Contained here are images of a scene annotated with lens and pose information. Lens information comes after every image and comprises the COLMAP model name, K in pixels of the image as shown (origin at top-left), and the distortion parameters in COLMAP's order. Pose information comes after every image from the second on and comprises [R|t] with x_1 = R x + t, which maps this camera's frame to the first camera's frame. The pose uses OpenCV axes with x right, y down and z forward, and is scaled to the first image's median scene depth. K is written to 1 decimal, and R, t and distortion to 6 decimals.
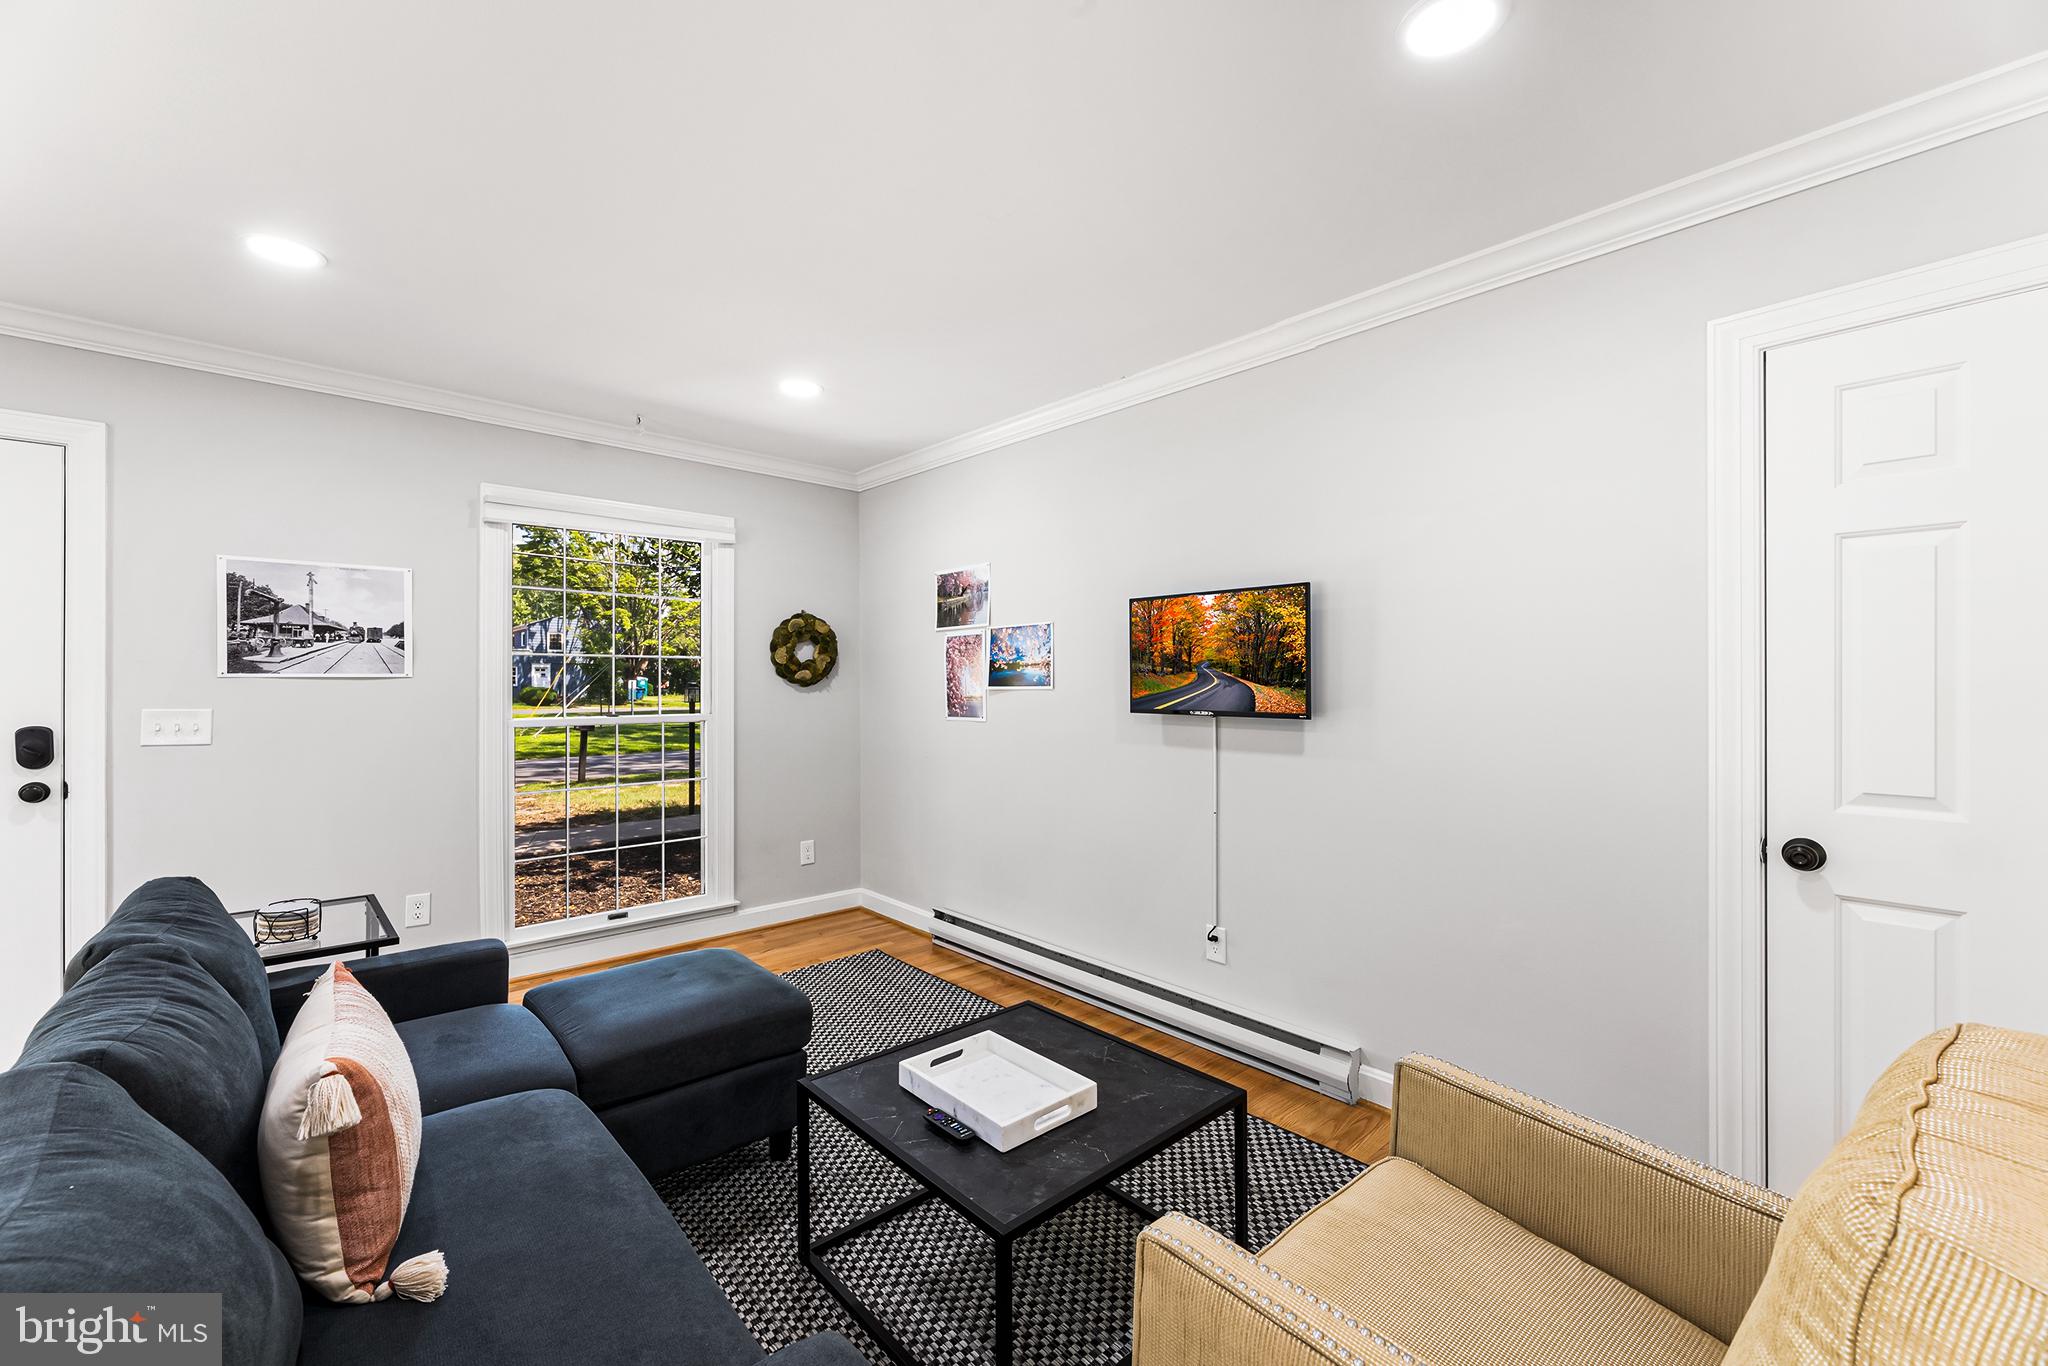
lens RADIAL K [[835.1, 0, 1019.9], [0, 835.1, 680.2], [0, 0, 1]] dist [0.001512, -0.001128]
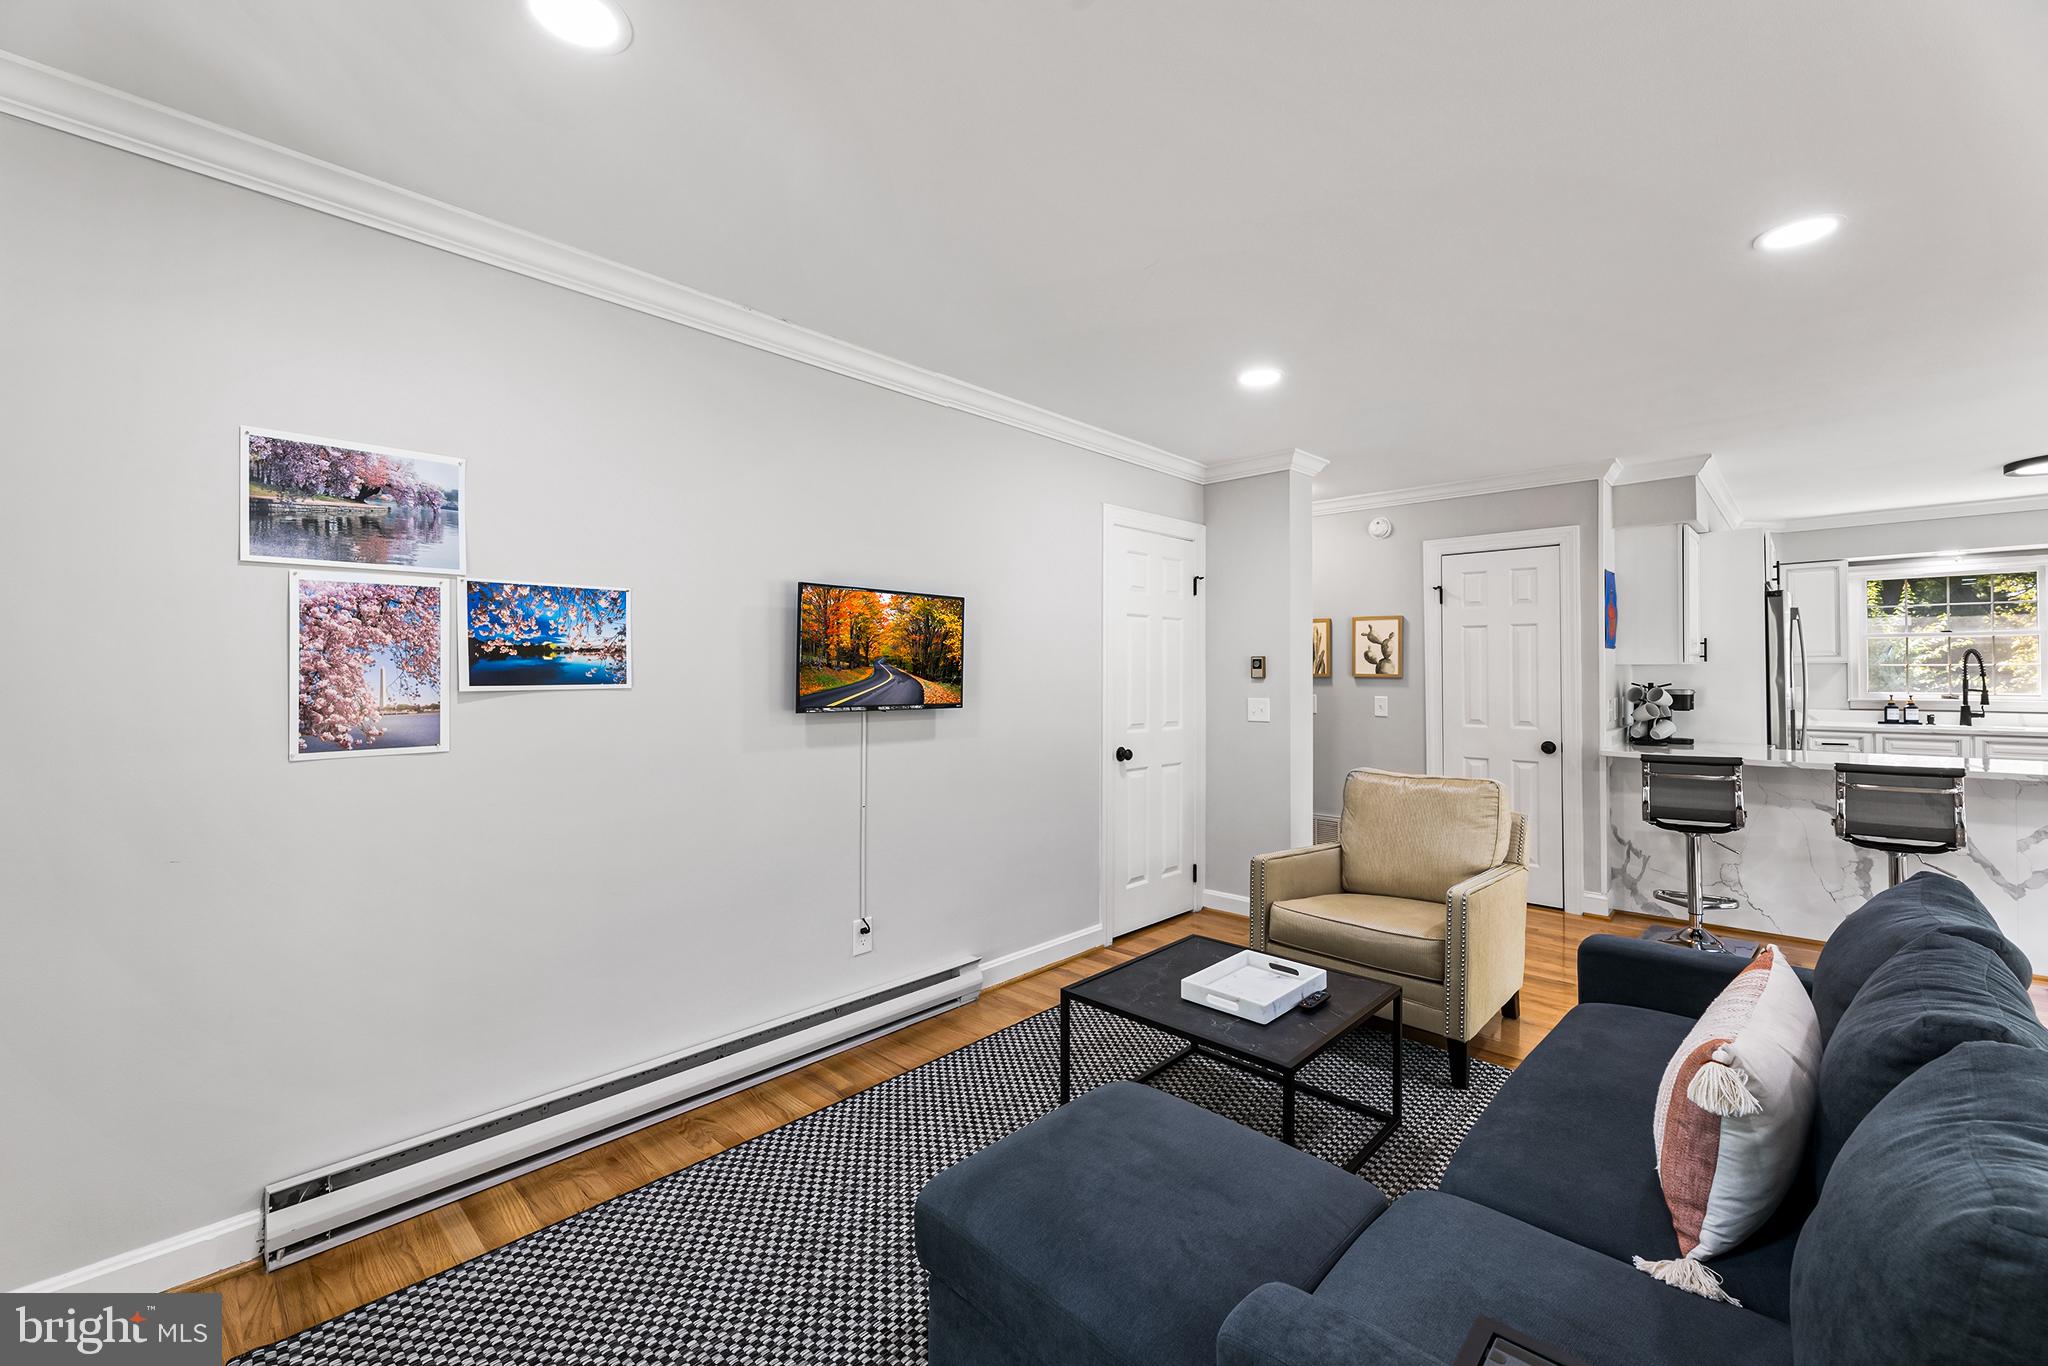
lens RADIAL K [[835.1, 0, 1021.9], [0, 835.1, 664.3], [0, 0, 1]] dist [0.001512, -0.001128]
pose [[-0.074138, 0.017331, 0.997097, -0.796236], [-0.001693, 0.999845, -0.017504, 0.003590], [-0.997247, -0.002986, -0.074098, 0.883918]]
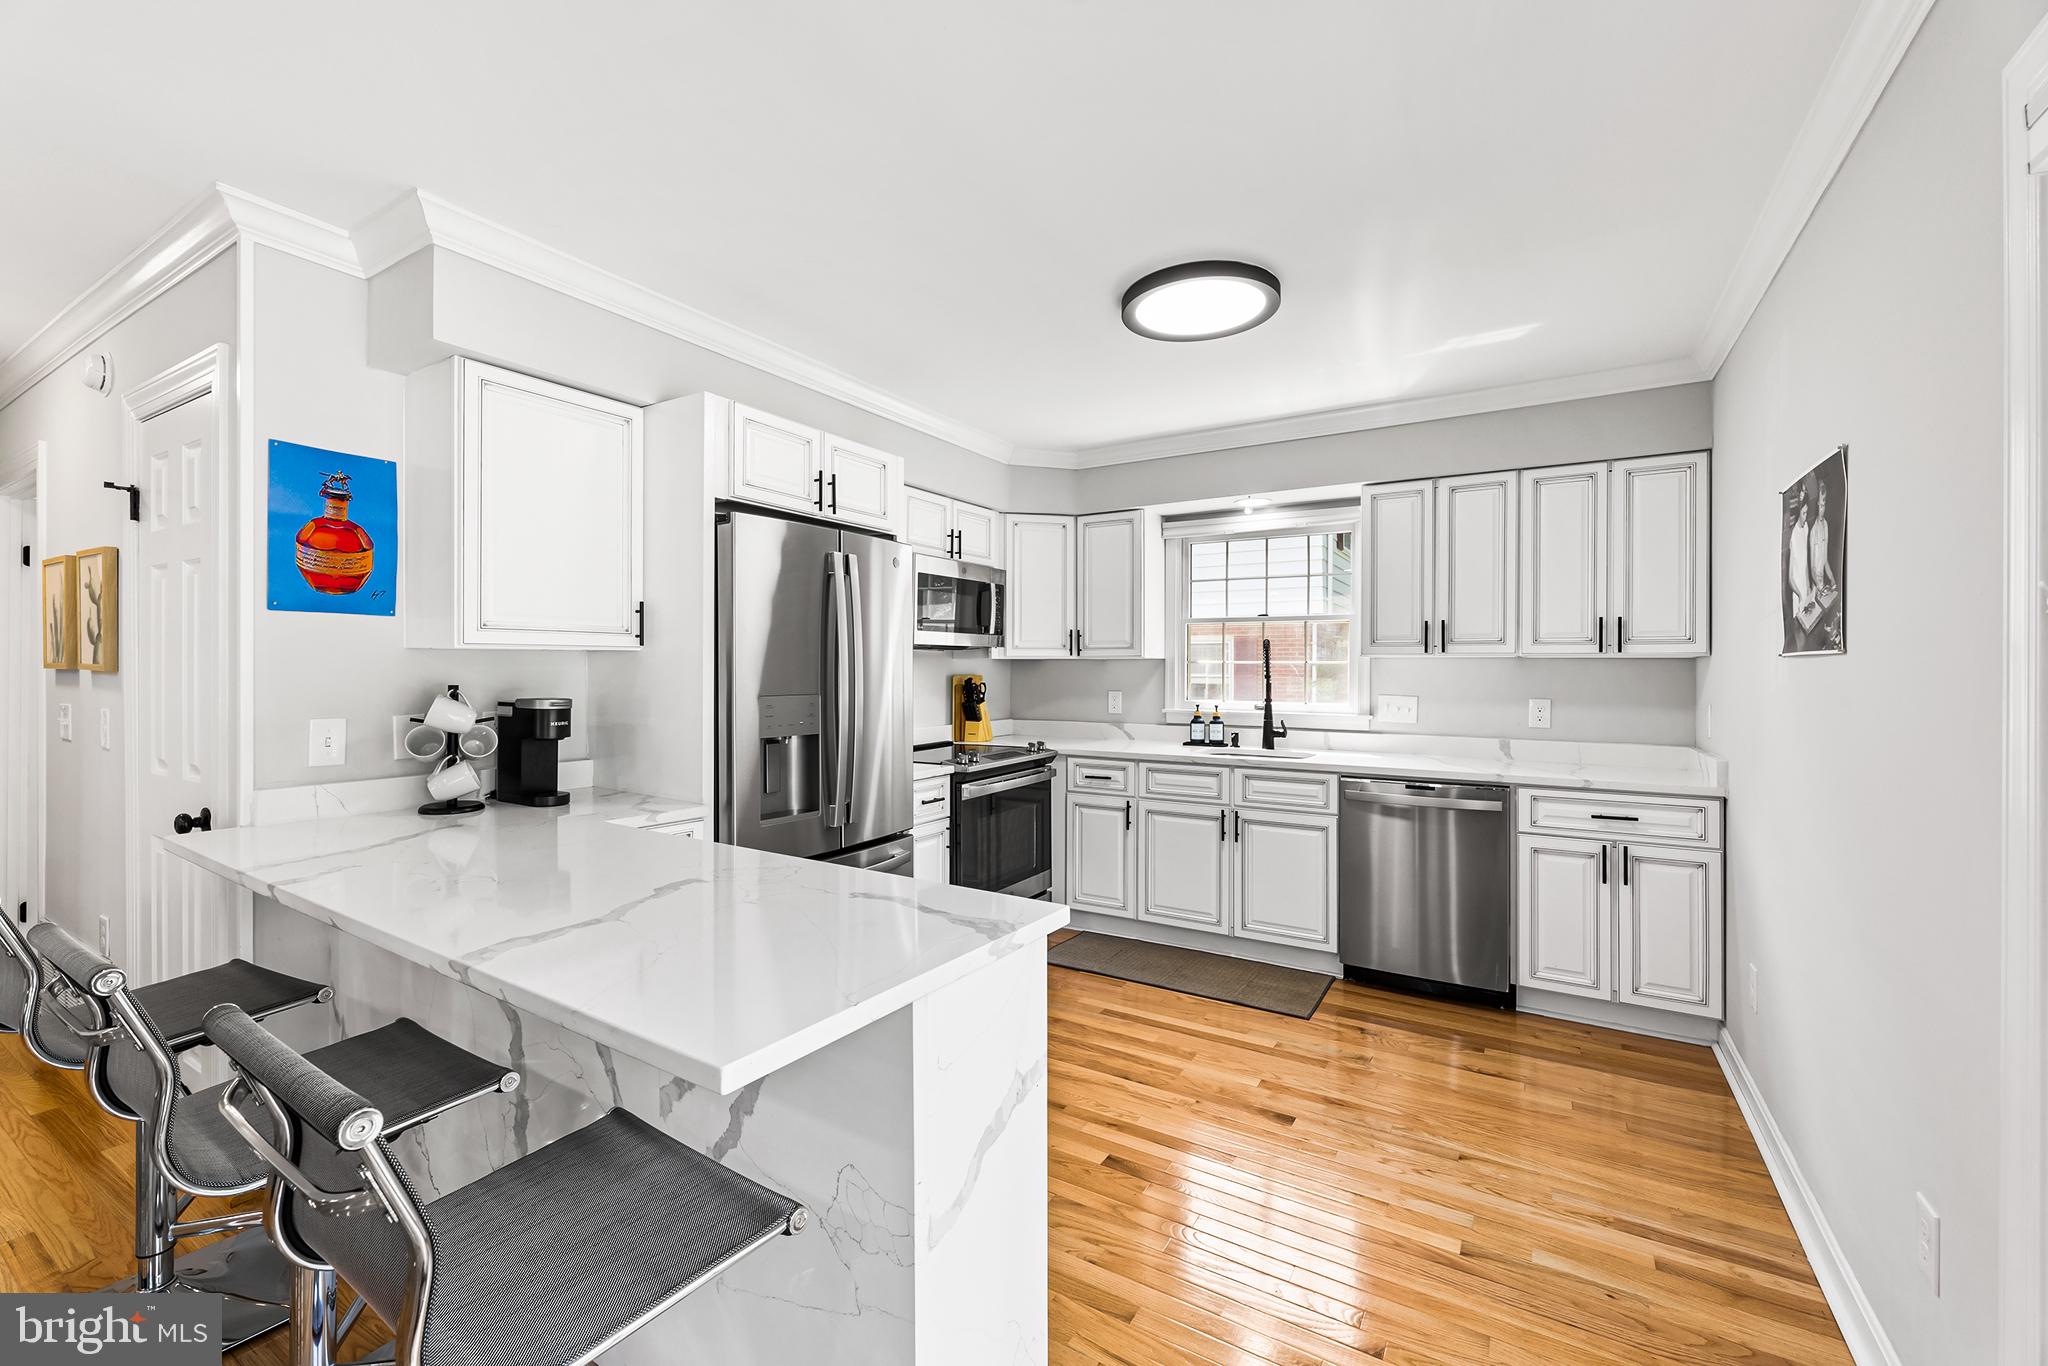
lens RADIAL K [[835.1, 0, 1016.7], [0, 835.1, 675.3], [0, 0, 1]] dist [0.001512, -0.001128]
pose [[-0.272354, 0.004409, 0.962187, -0.220113], [-0.008240, 0.999942, -0.006915, 0.001188], [-0.962162, -0.009812, -0.272302, -0.686884]]
